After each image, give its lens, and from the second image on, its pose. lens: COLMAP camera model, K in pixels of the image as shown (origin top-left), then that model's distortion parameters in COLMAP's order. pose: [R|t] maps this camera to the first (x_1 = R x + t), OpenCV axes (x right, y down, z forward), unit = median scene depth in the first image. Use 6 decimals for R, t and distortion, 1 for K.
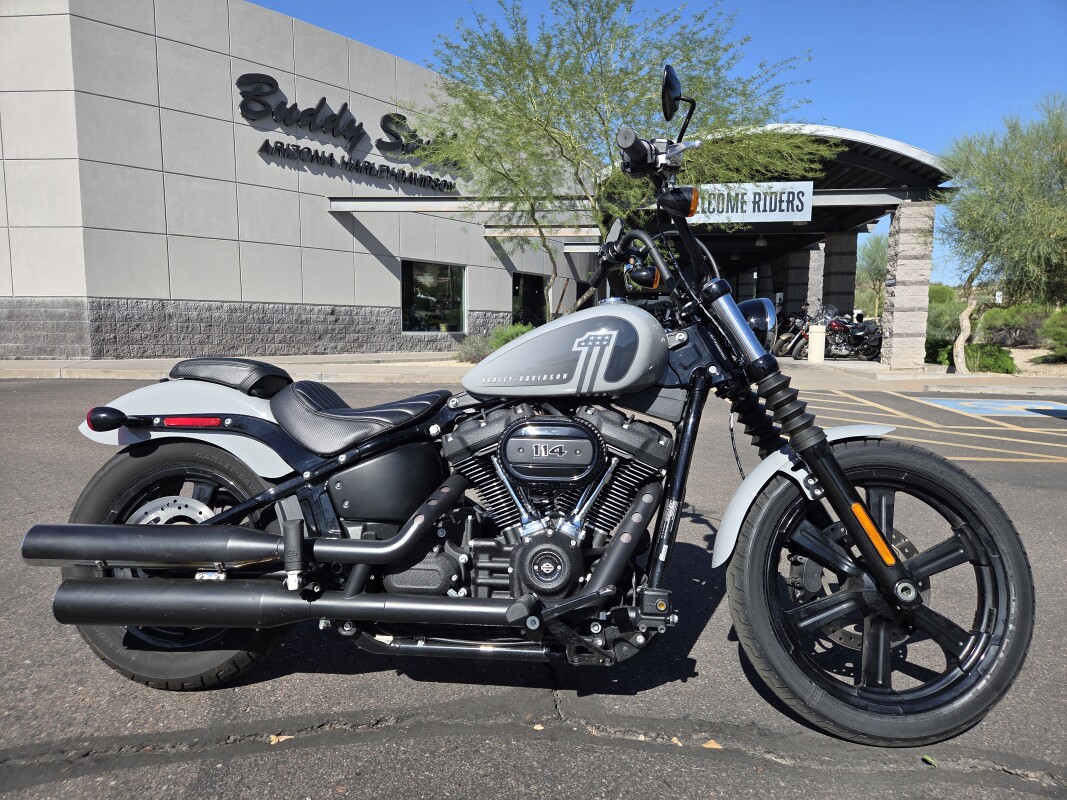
lens RADIAL K [[711.3, 0, 526.3], [0, 711.3, 398.9], [0, 0, 1]] dist [0.060280, -0.055297]
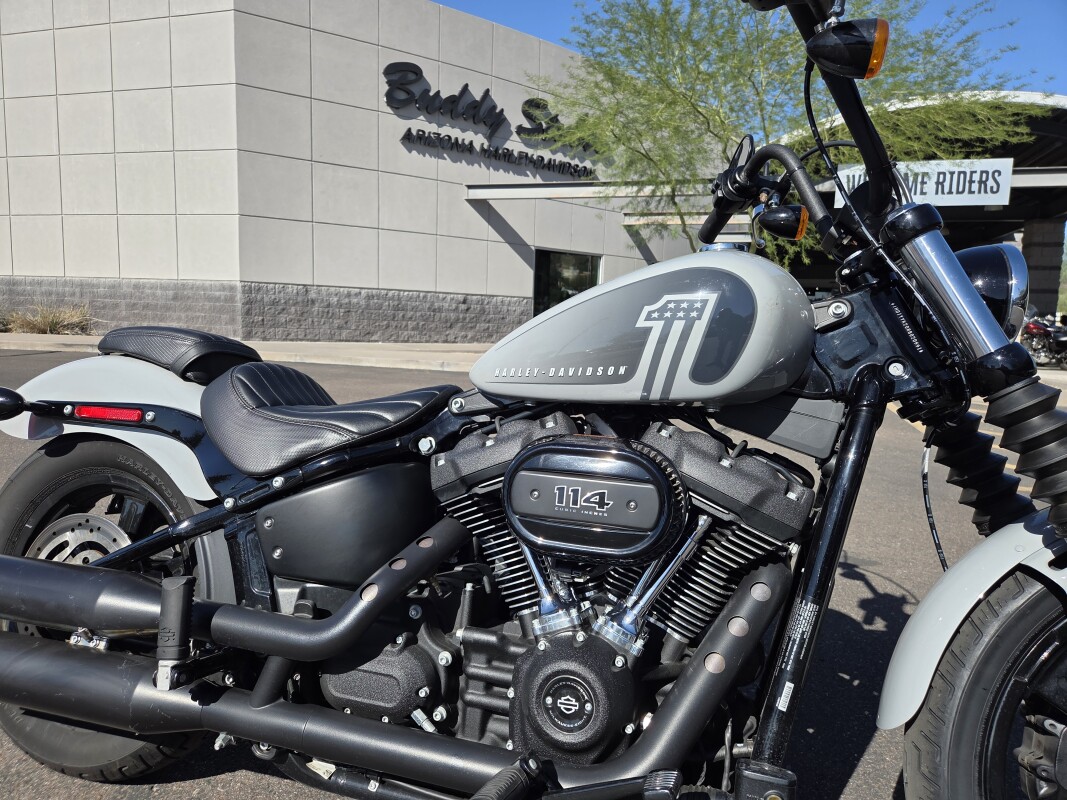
lens RADIAL K [[711.3, 0, 526.3], [0, 711.3, 398.9], [0, 0, 1]] dist [0.060280, -0.055297]
pose [[0.980375, 0.048086, -0.191187, 0.084081], [-0.046622, 0.998839, 0.012155, -0.011044], [0.191550, -0.003003, 0.981478, 0.383019]]
